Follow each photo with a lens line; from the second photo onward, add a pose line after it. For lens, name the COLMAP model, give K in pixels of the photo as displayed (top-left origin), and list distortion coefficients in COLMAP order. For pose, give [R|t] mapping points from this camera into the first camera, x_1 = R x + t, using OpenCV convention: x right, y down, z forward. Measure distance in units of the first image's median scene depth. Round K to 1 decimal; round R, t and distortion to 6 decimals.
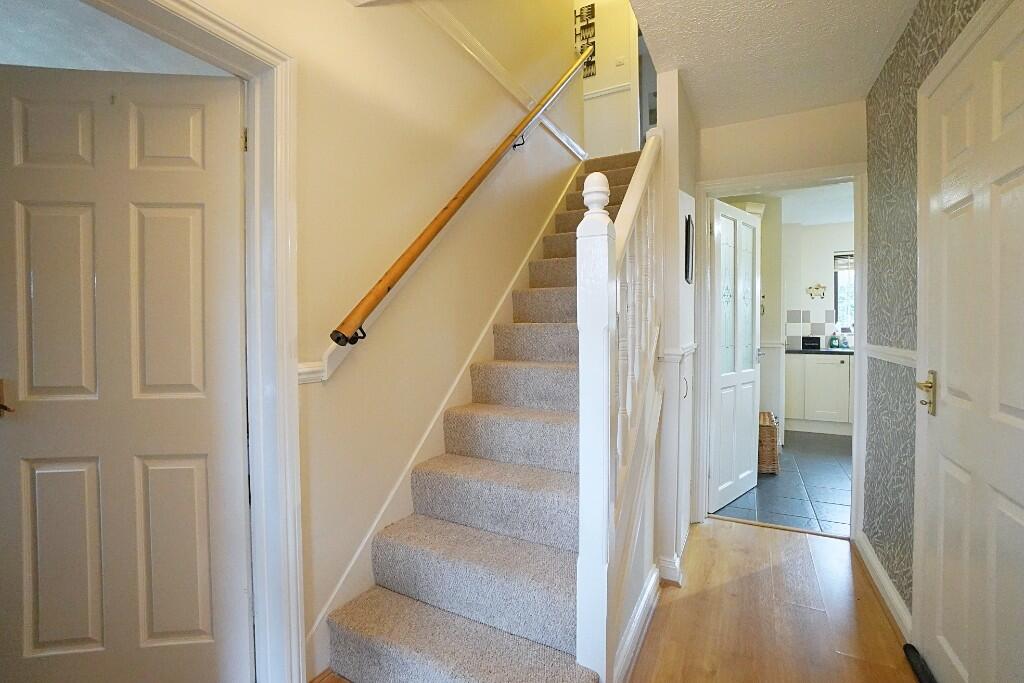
lens RADIAL K [[464.1, 0, 512.5], [0, 464.1, 337.3], [0, 0, 1]] dist [-0.020230, 0.003417]
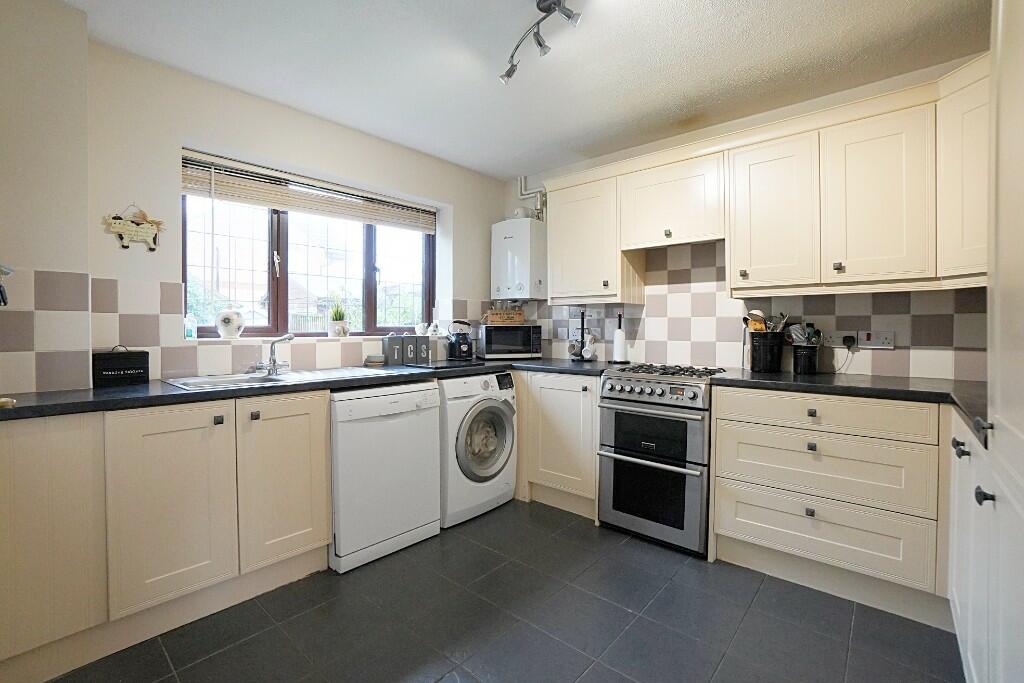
lens RADIAL K [[464.1, 0, 513.1], [0, 464.1, 337.7], [0, 0, 1]] dist [-0.020230, 0.003417]
pose [[0.276672, -0.006651, 0.960941, 0.383458], [0.014469, 0.999892, 0.002755, -0.007949], [-0.960856, 0.013142, 0.276738, 0.597707]]
